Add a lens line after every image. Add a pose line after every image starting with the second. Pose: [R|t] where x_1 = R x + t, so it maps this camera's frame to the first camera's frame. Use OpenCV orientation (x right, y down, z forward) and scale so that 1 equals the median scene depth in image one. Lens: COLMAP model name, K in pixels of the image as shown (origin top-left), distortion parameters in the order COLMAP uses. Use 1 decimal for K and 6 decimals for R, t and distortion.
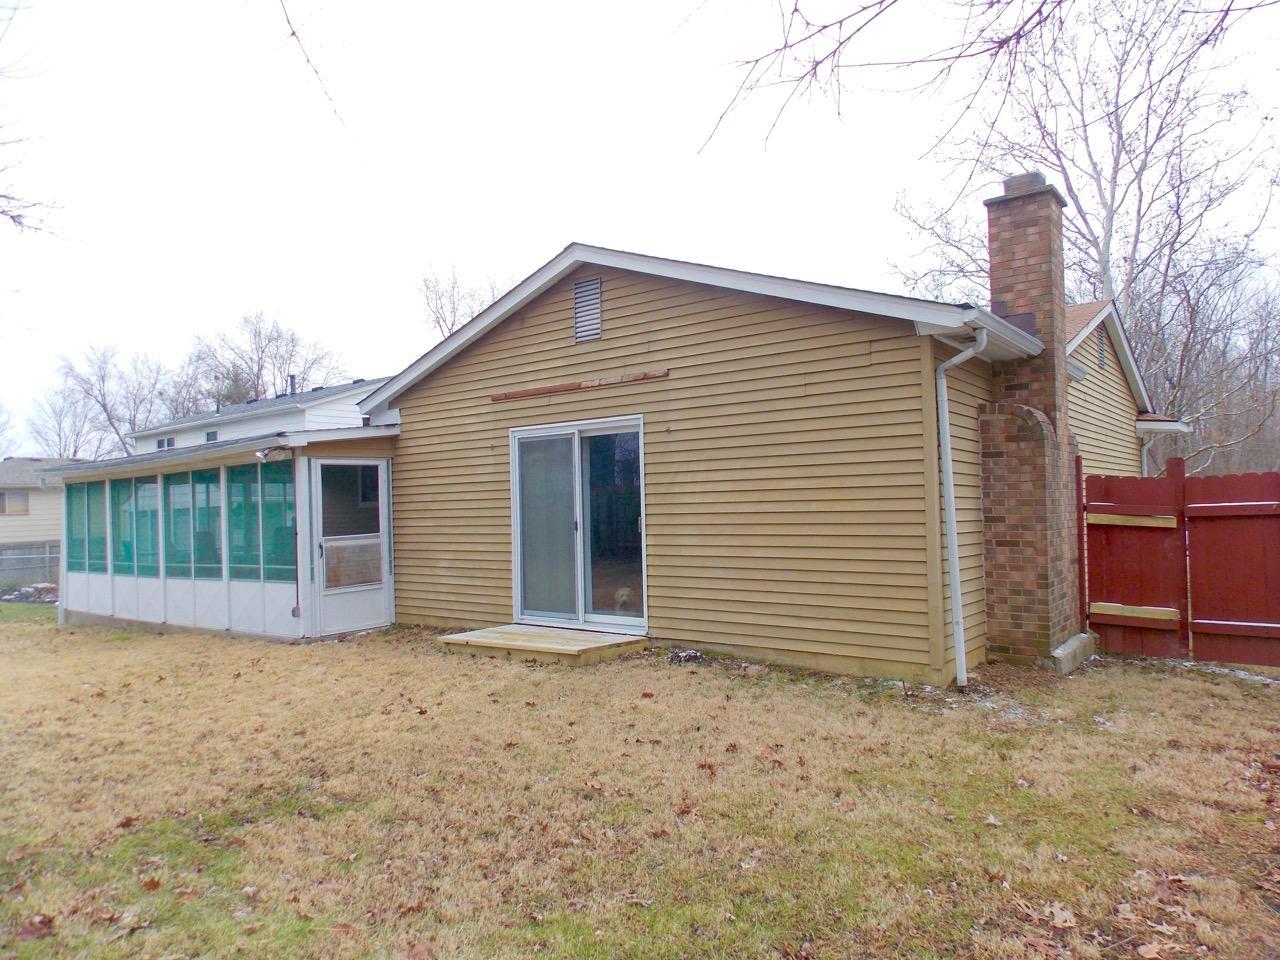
lens RADIAL K [[843.8, 0, 643.5], [0, 843.8, 483.0], [0, 0, 1]] dist [0.010323, -0.008654]
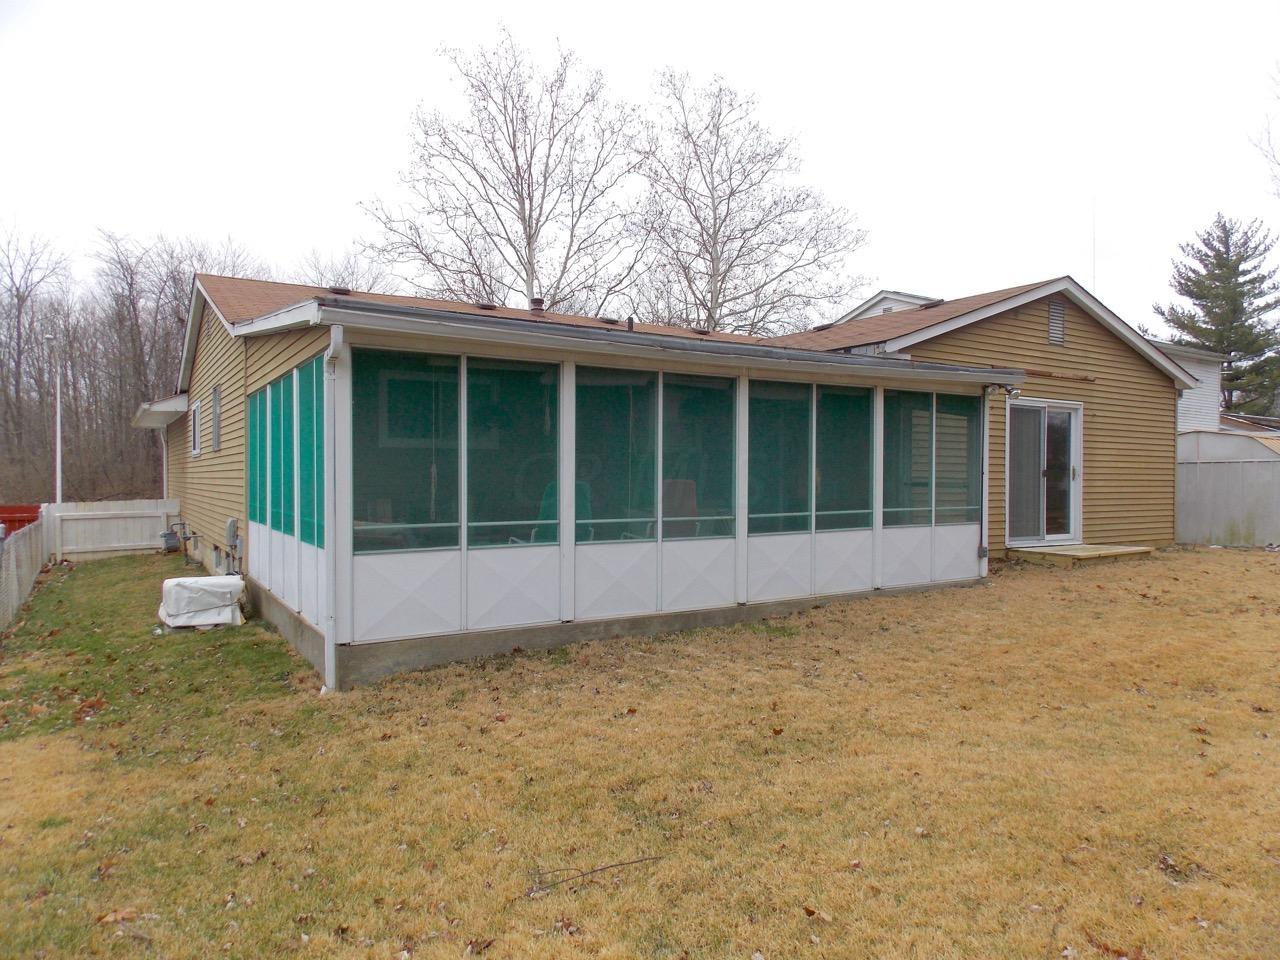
lens RADIAL K [[843.8, 0, 643.5], [0, 843.8, 483.0], [0, 0, 1]] dist [0.010323, -0.008654]
pose [[0.336647, 0.002347, 0.941628, -1.607674], [-0.055367, 0.998316, 0.017307, 0.080451], [-0.940002, -0.057962, 0.336210, 1.116091]]
